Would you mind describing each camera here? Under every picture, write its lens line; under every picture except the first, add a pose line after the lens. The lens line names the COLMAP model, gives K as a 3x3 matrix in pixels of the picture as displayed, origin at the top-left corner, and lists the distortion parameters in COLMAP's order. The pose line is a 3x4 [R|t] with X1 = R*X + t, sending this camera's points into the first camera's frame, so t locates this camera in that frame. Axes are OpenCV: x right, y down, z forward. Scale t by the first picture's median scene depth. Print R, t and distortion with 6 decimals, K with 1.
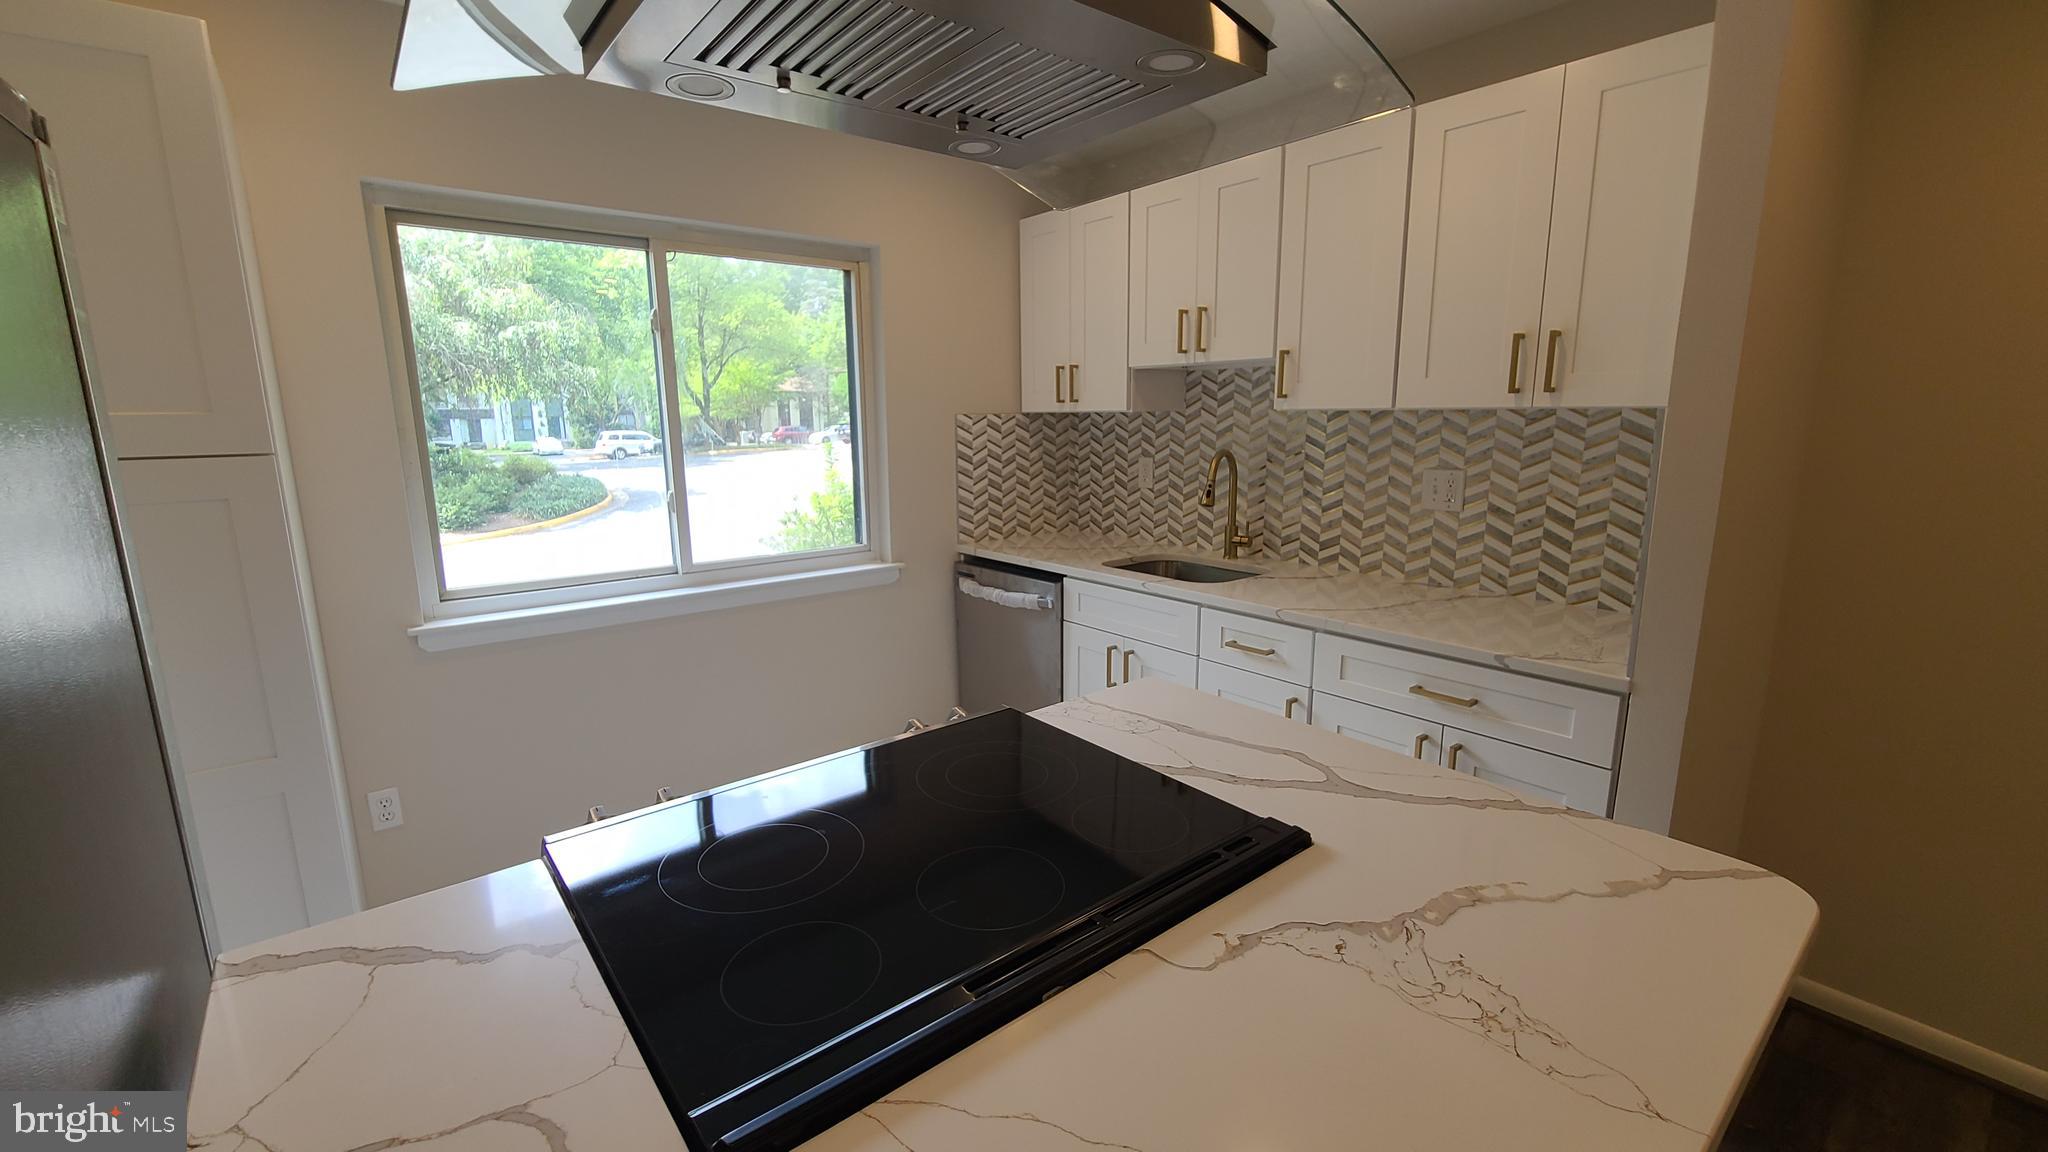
lens RADIAL K [[842.7, 0, 1027.6], [0, 842.7, 565.2], [0, 0, 1]] dist [-0.001218, 0.000240]
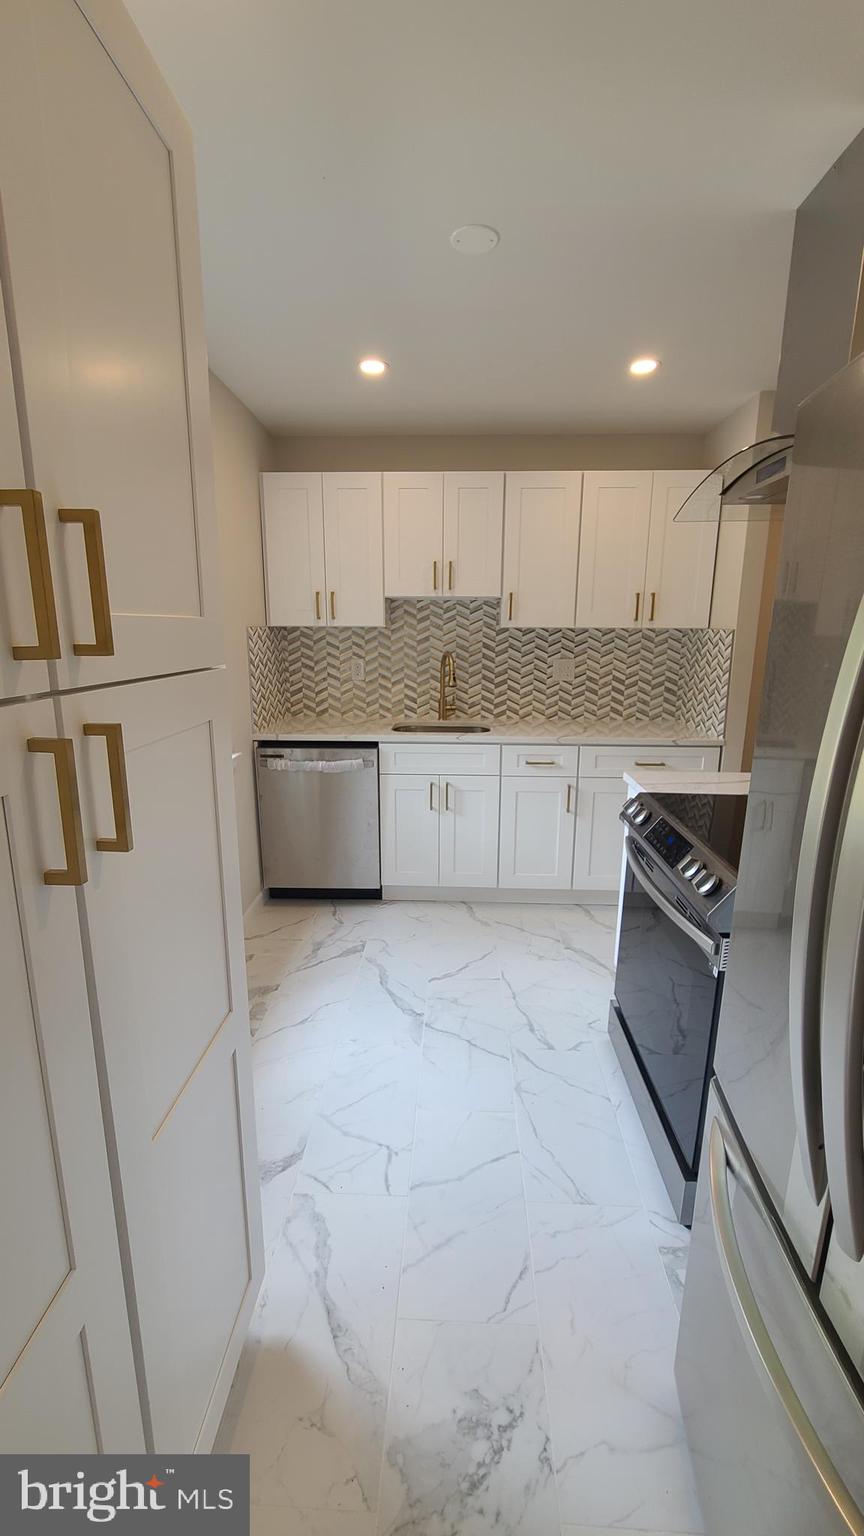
lens RADIAL K [[632.0, 0, 431.5], [0, 632.0, 775.4], [0, 0, 1]] dist [-0.001218, 0.000240]
pose [[0.661114, -0.162133, 0.732558, -0.711874], [0.121274, 0.986625, 0.108918, -0.039806], [-0.740419, 0.016833, 0.671934, 0.221179]]
